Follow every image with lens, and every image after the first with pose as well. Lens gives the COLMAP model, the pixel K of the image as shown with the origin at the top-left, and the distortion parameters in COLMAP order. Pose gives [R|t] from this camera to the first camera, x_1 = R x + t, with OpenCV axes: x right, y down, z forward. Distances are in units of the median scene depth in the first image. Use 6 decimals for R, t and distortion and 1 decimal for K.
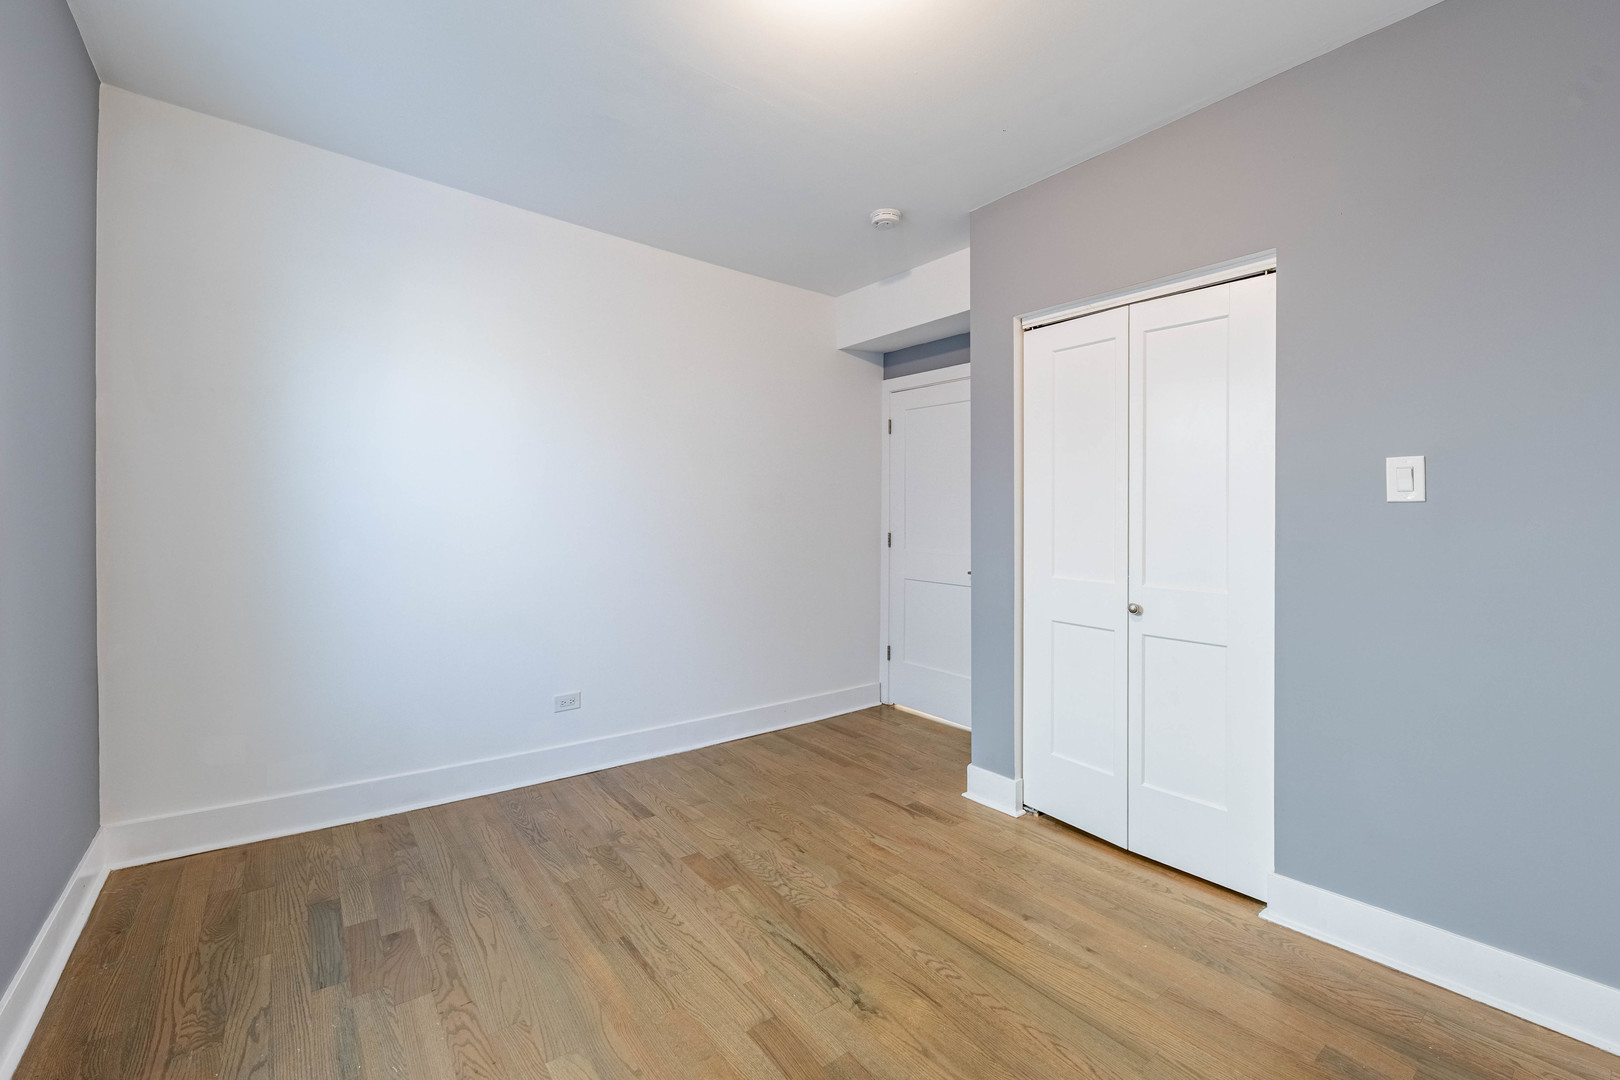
lens RADIAL K [[654.4, 0, 780.4], [0, 654.4, 511.9], [0, 0, 1]] dist [0.004886, -0.001279]
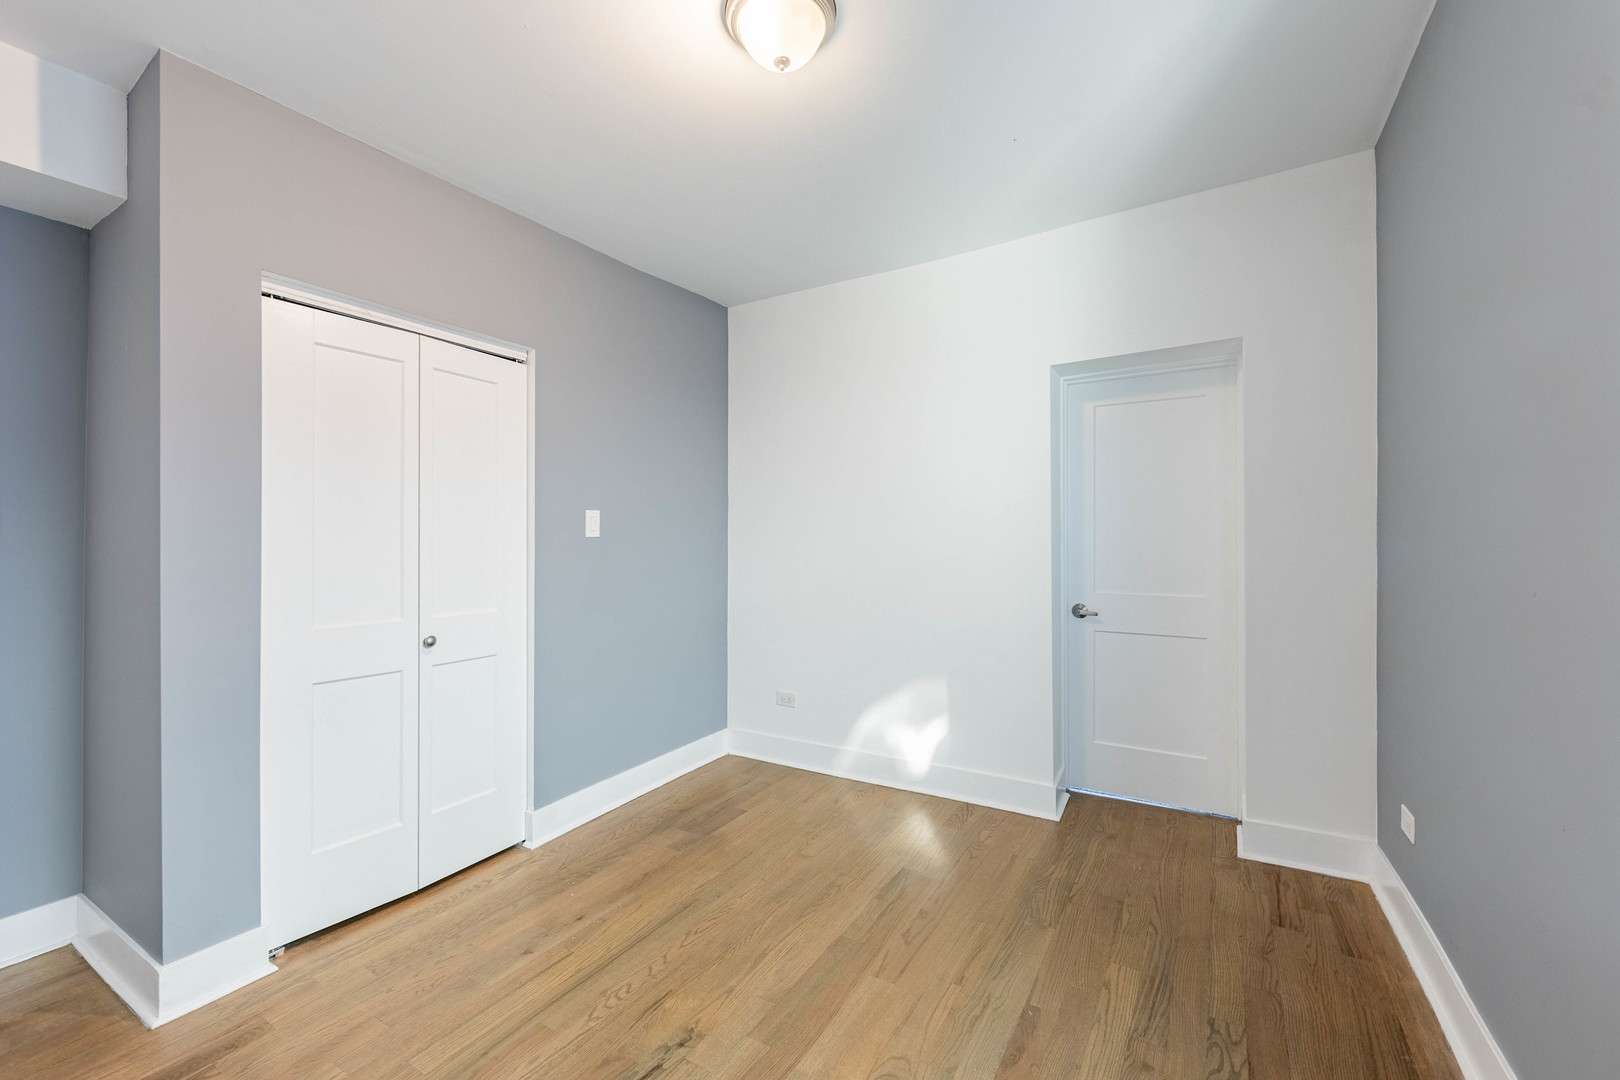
lens RADIAL K [[654.4, 0, 810.6], [0, 654.4, 540.7], [0, 0, 1]] dist [0.004886, -0.001279]
pose [[-0.370595, 0.004198, 0.928785, -0.721826], [0.005836, 0.999981, -0.002191, -0.000187], [-0.928776, 0.004609, -0.370612, 0.984188]]
